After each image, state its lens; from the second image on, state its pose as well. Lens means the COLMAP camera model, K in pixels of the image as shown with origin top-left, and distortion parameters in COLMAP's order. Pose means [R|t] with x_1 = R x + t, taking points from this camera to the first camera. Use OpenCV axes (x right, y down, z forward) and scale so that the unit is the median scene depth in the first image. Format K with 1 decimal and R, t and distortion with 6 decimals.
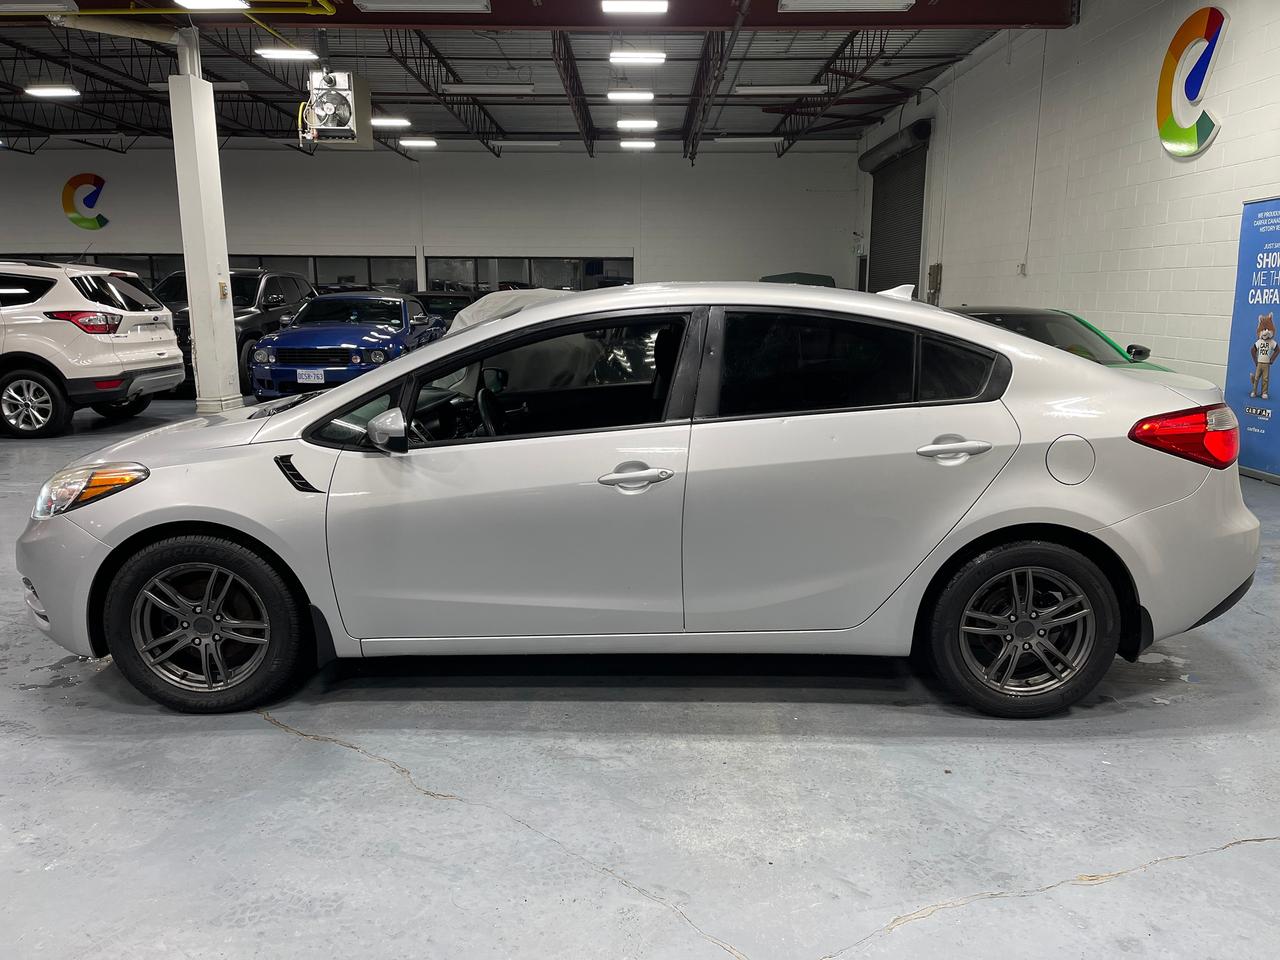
lens RADIAL K [[943.8, 0, 640.0], [0, 943.8, 480.0], [0, 0, 1]] dist [0.088595, -0.106097]
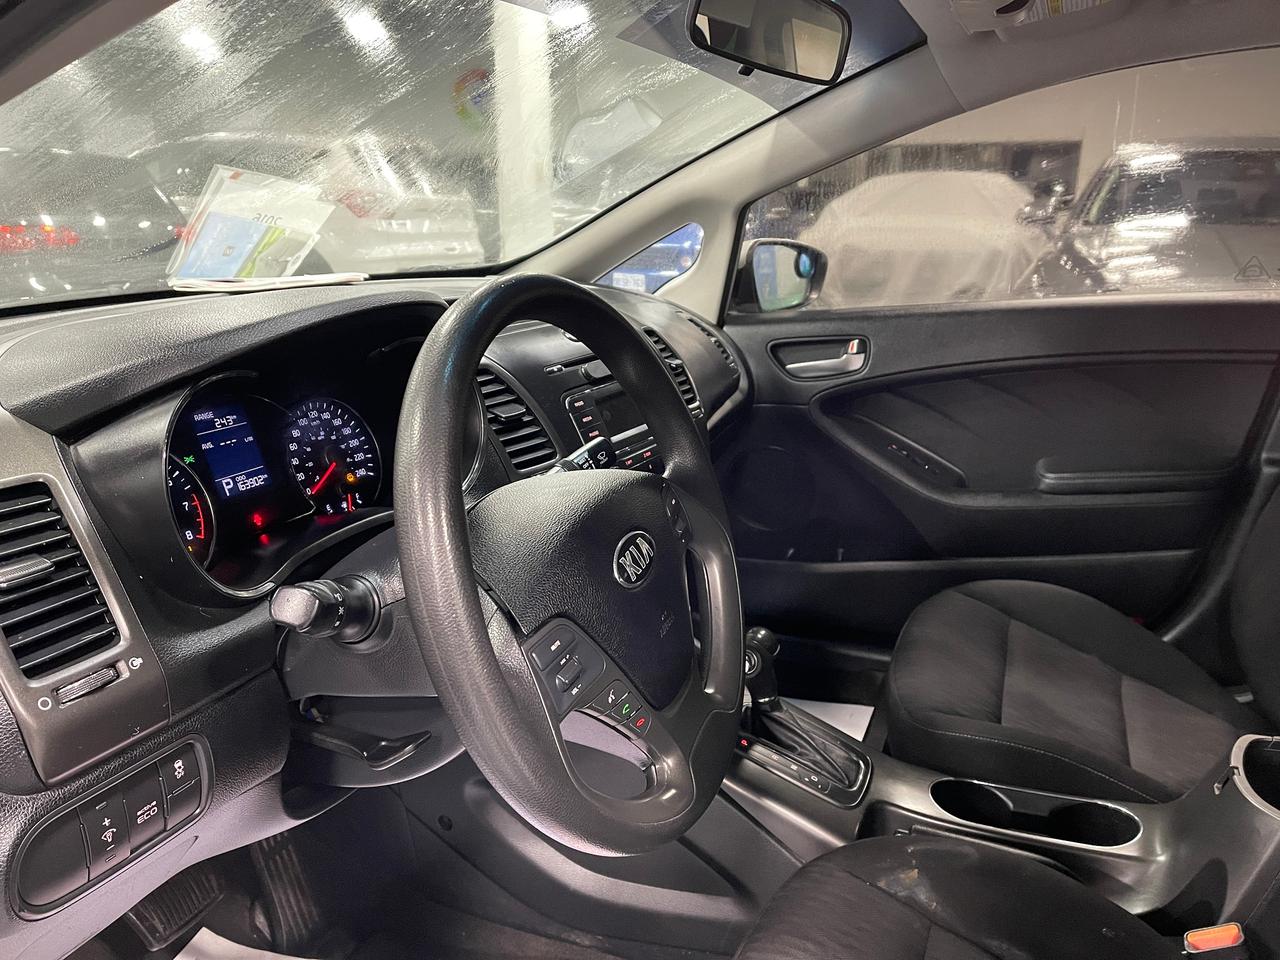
lens RADIAL K [[943.8, 0, 640.0], [0, 943.8, 480.0], [0, 0, 1]] dist [0.088595, -0.106097]
pose [[0.919518, 0.106121, -0.378451, -0.026963], [-0.074262, 0.992426, 0.097851, -0.027103], [0.385969, -0.061871, 0.920435, 0.296297]]
